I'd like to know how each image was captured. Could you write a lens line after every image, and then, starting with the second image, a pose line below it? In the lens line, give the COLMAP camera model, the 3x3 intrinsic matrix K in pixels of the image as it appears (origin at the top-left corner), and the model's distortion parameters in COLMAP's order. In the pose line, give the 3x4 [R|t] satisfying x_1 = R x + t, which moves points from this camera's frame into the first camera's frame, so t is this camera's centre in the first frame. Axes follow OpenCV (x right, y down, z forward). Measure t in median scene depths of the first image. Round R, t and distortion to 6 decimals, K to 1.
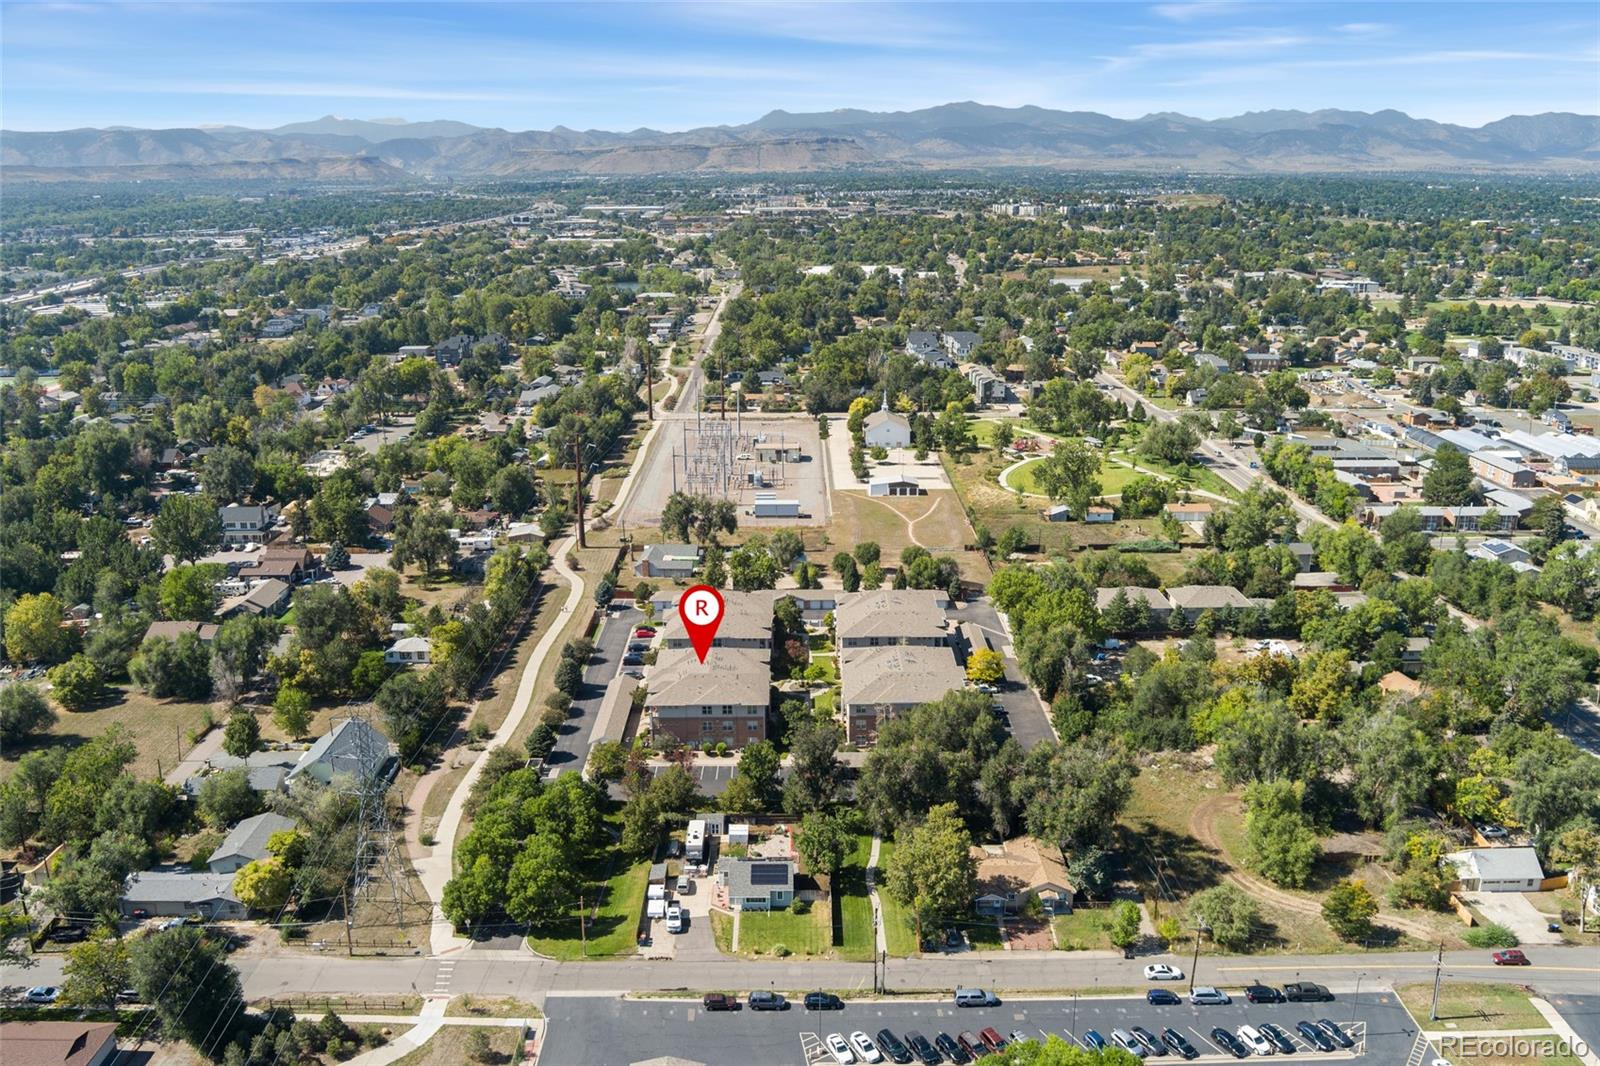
lens RADIAL K [[1302.2, 0, 800.0], [0, 1302.2, 533.0], [0, 0, 1]] dist [-0.081038, 0.032756]
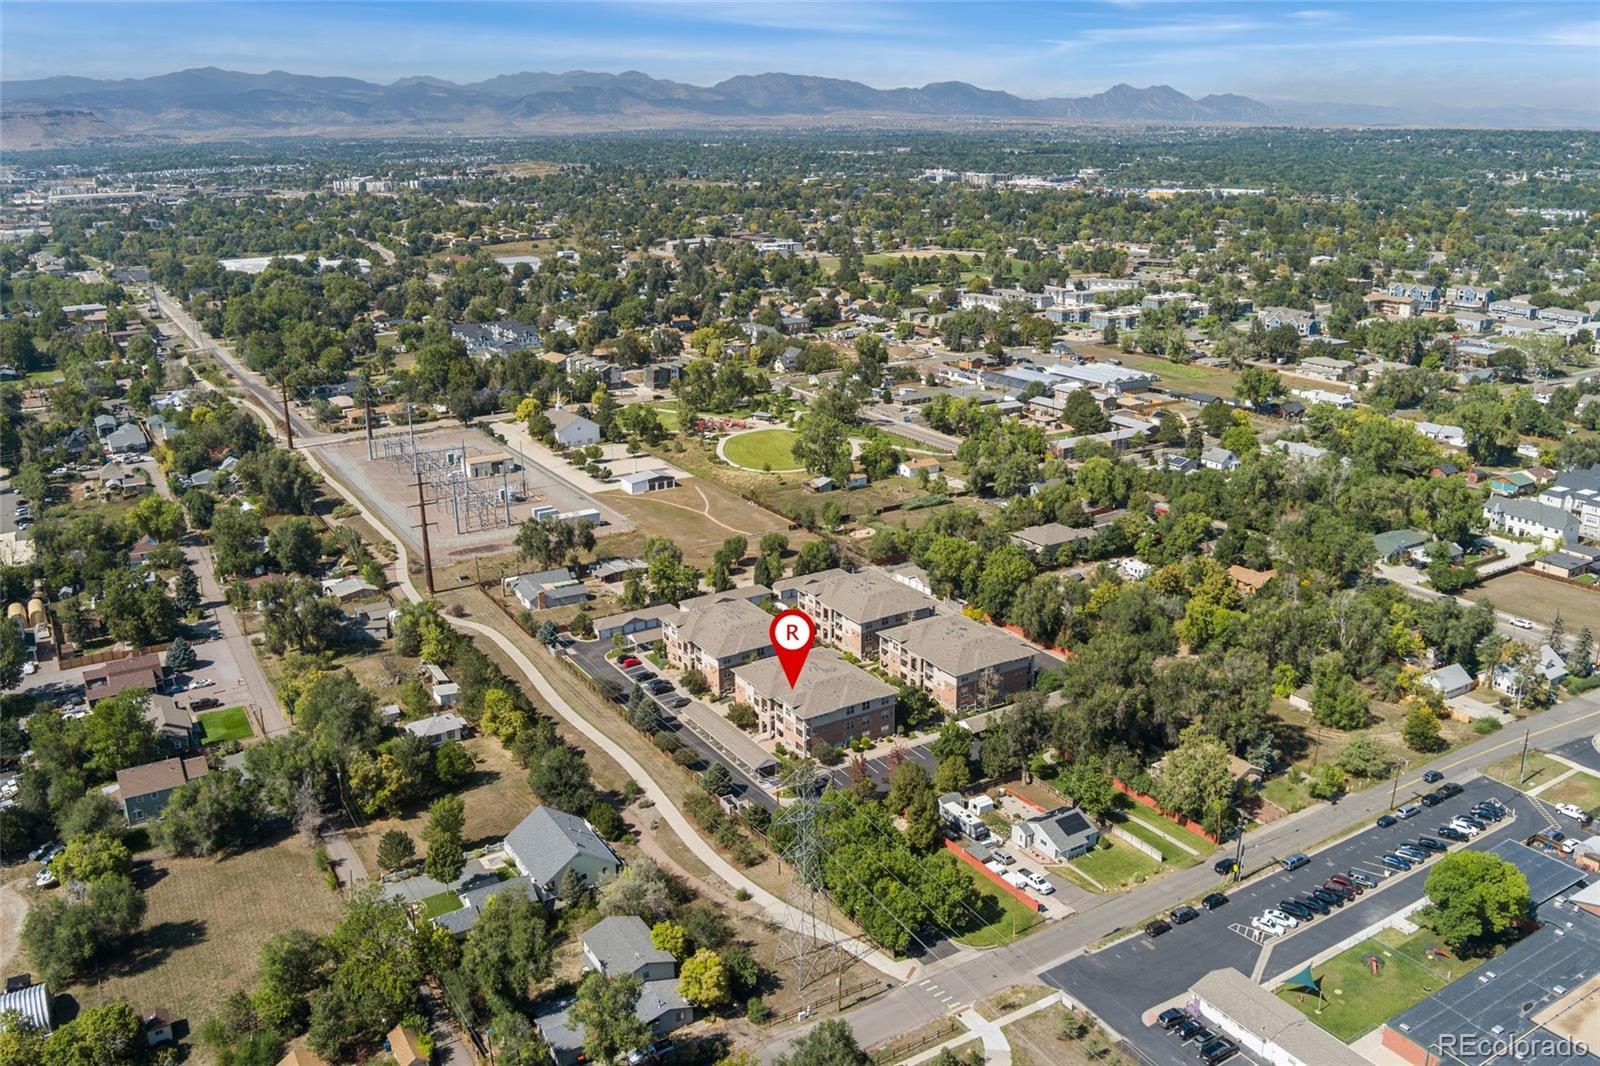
lens RADIAL K [[1302.2, 0, 800.0], [0, 1302.2, 533.0], [0, 0, 1]] dist [-0.081038, 0.032756]
pose [[0.852989, -0.160146, 0.496752, -0.318779], [0.146645, 0.986960, 0.066374, -0.043562], [-0.500904, 0.016230, 0.865351, 0.050989]]
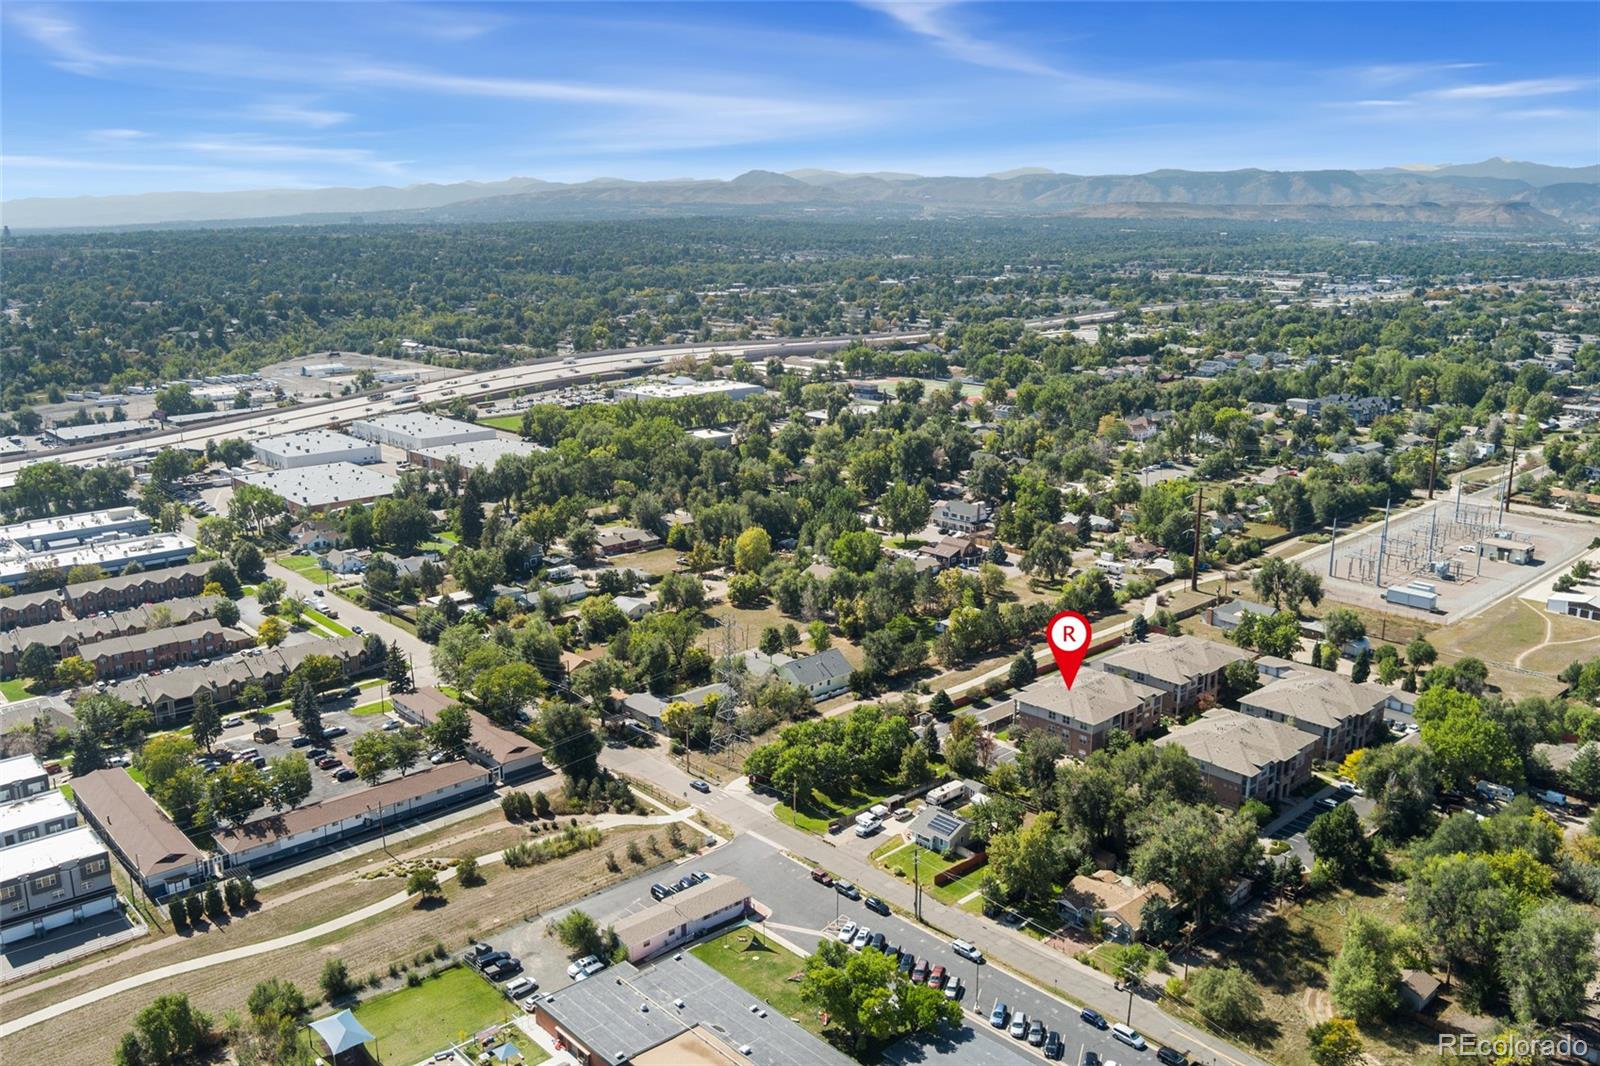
lens RADIAL K [[1302.2, 0, 800.0], [0, 1302.2, 533.0], [0, 0, 1]] dist [-0.081038, 0.032756]
pose [[0.672320, 0.180222, -0.717987, 0.310932], [-0.200603, 0.977976, 0.057638, -0.026059], [0.712561, 0.105279, 0.693666, -0.006319]]
